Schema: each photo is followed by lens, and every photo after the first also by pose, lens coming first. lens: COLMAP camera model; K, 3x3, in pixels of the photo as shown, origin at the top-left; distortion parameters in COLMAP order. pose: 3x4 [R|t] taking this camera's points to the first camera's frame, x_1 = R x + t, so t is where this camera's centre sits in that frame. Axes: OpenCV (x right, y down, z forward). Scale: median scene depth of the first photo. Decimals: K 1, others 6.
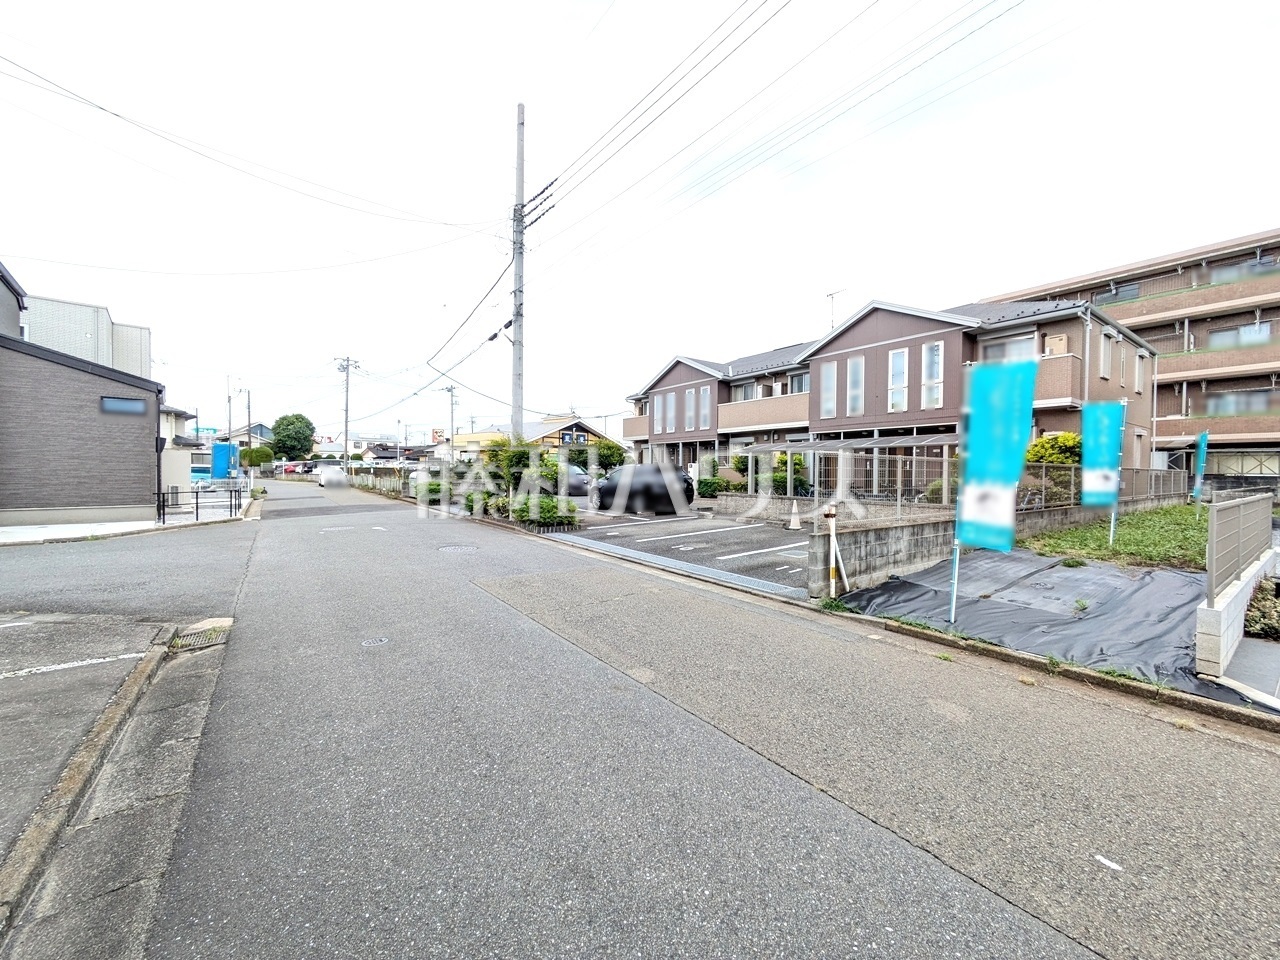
lens RADIAL K [[506.8, 0, 637.9], [0, 506.8, 481.7], [0, 0, 1]] dist [0.000821, 0.000280]
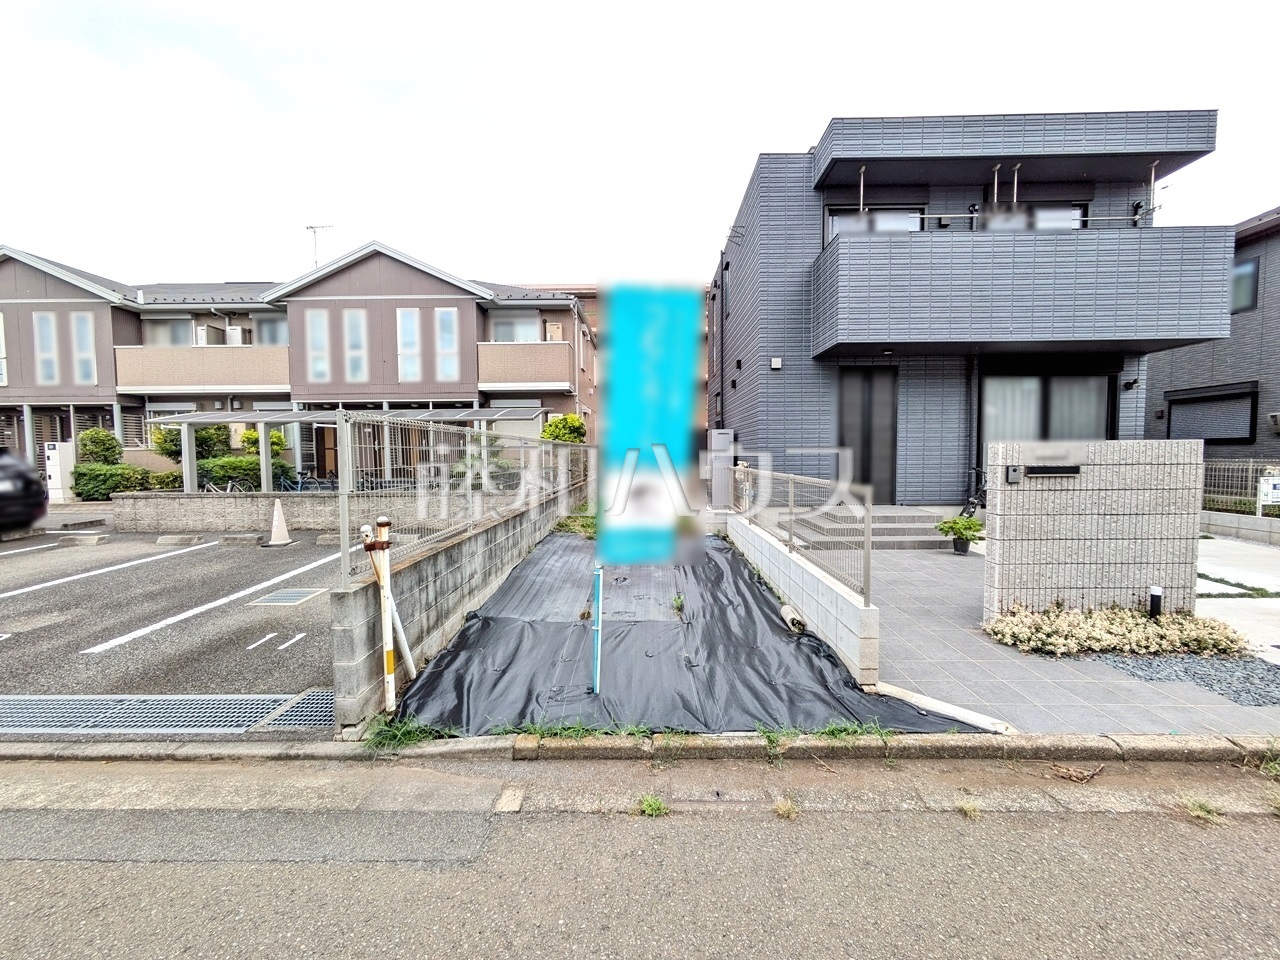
lens RADIAL K [[506.6, 0, 645.5], [0, 506.6, 477.6], [0, 0, 1]] dist [0.000492, 0.000223]
pose [[0.590649, -0.052405, 0.805225, 0.053054], [0.028501, 0.998621, 0.044086, -0.004117], [-0.806425, -0.003090, 0.591328, 0.185880]]
